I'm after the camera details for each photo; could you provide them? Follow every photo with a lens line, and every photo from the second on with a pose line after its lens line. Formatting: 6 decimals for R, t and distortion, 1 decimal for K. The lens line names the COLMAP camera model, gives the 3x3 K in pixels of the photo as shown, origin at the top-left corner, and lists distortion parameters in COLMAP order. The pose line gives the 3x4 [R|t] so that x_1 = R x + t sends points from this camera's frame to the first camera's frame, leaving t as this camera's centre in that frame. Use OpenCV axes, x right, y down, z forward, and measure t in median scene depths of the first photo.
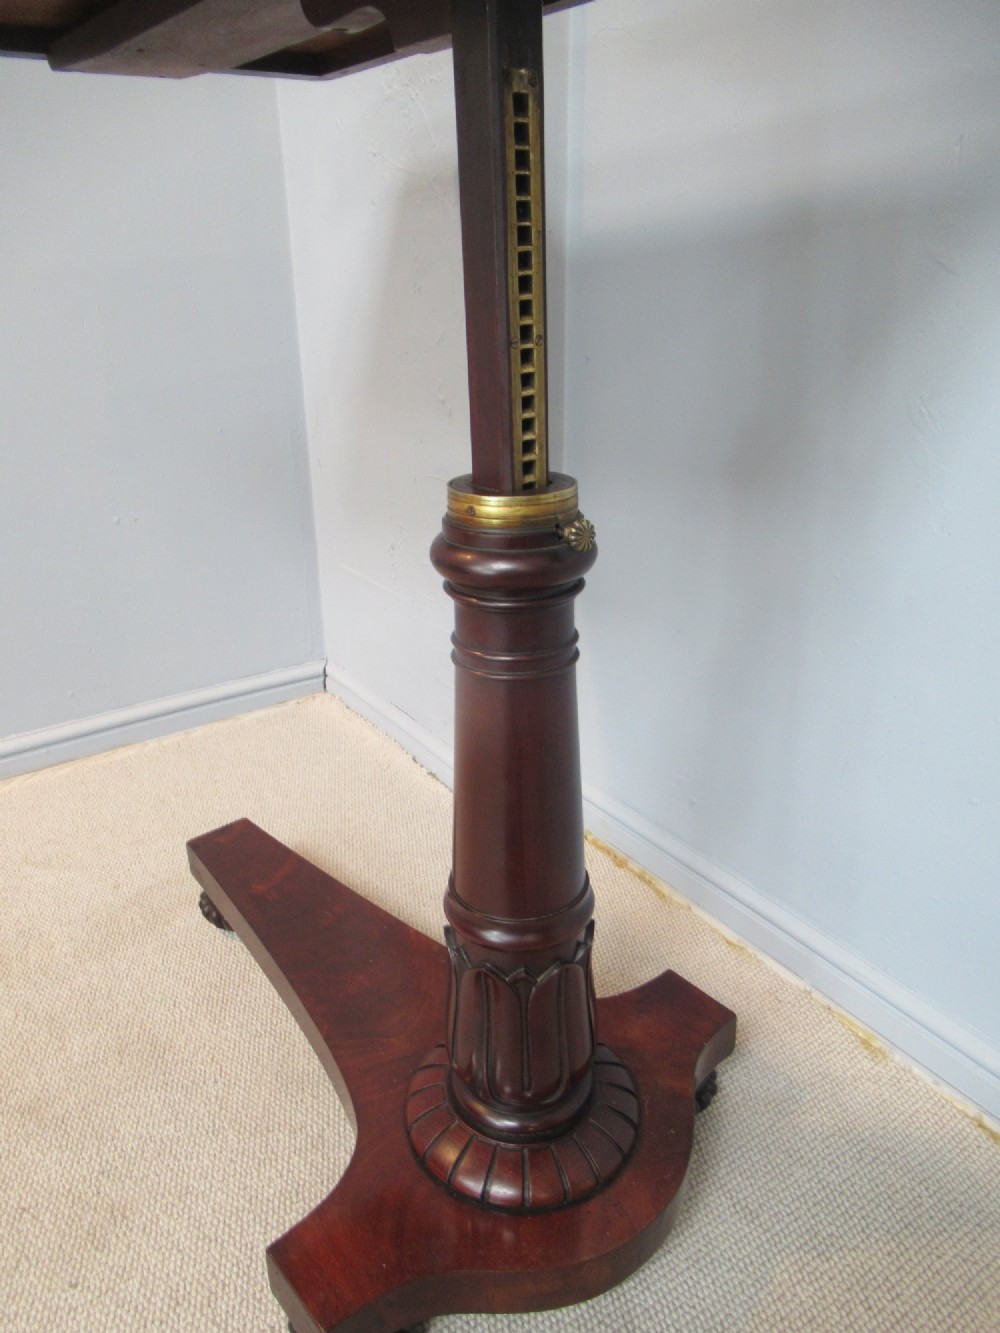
lens RADIAL K [[992.8, 0, 495.9], [0, 992.8, 658.6], [0, 0, 1]] dist [0.005051, -0.005242]
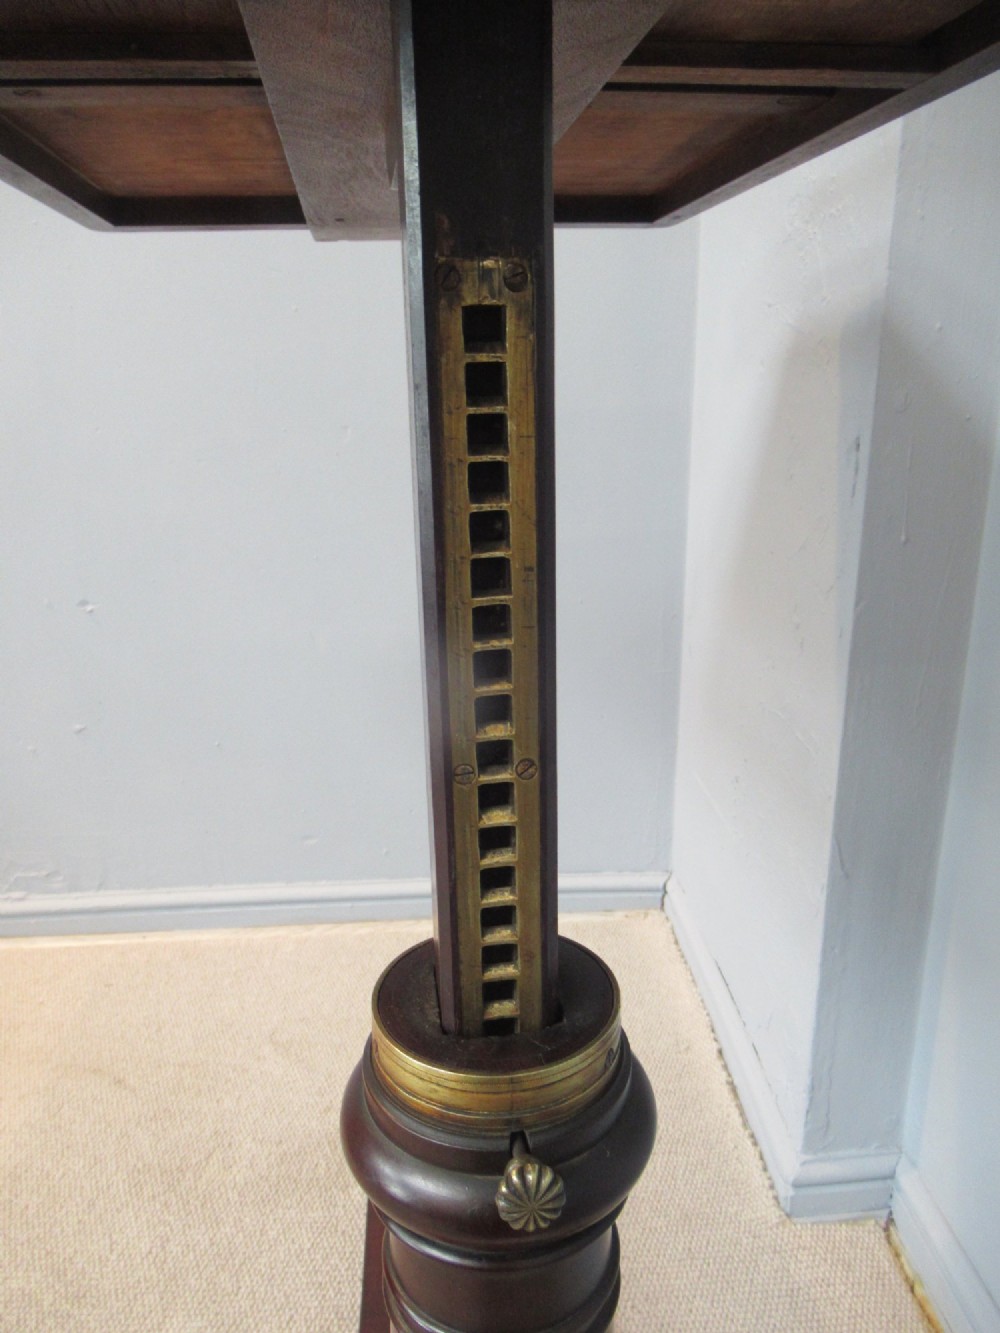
lens RADIAL K [[992.8, 0, 504.6], [0, 992.8, 656.6], [0, 0, 1]] dist [0.005051, -0.005242]
pose [[0.860914, 0.157123, -0.483879, 0.142573], [-0.202374, 0.978391, -0.042364, -0.190011], [0.466767, 0.134396, 0.874109, 0.300774]]
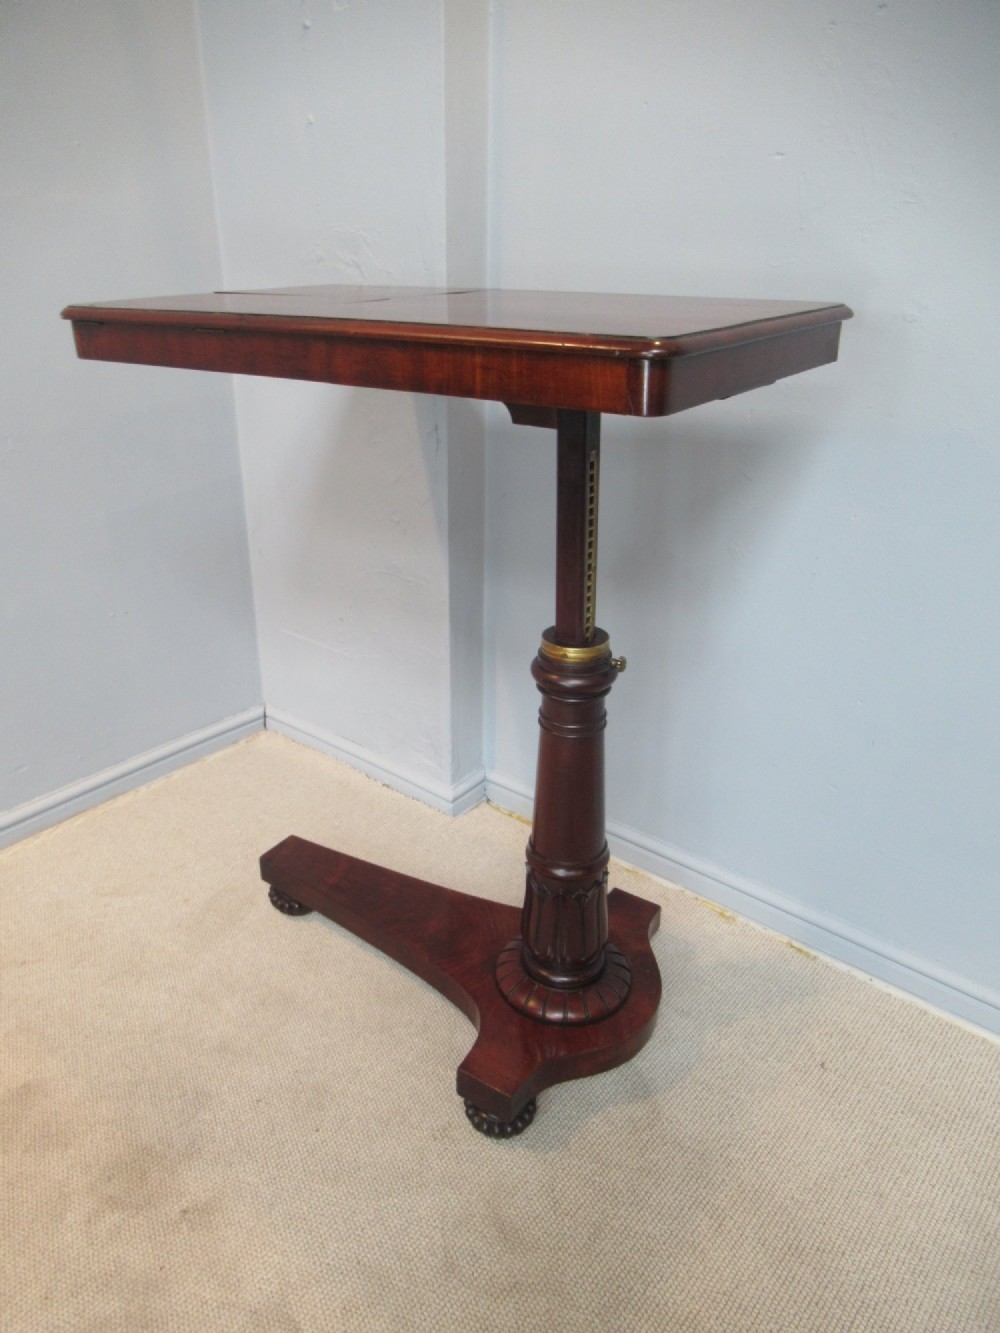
lens RADIAL K [[992.8, 0, 493.6], [0, 992.8, 678.4], [0, 0, 1]] dist [0.005051, -0.005242]
pose [[0.958858, -0.099205, 0.265987, -0.373753], [0.087484, 0.994614, 0.055587, -0.125380], [-0.270069, -0.030030, 0.962373, -0.458504]]
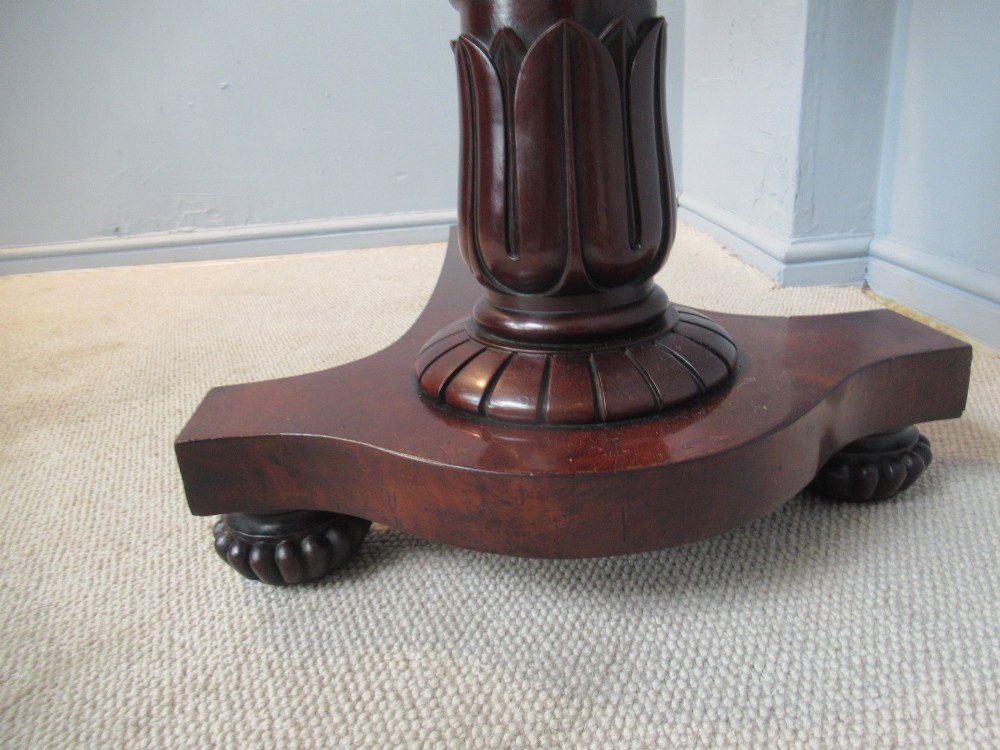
lens RADIAL K [[744.8, 0, 499.7], [0, 744.8, 371.7], [0, 0, 1]] dist [0.005051, -0.005242]
pose [[0.830020, 0.149264, -0.537389, 0.212082], [-0.169736, 0.985422, 0.011545, 0.357926], [0.531278, 0.081631, 0.843255, 0.395563]]
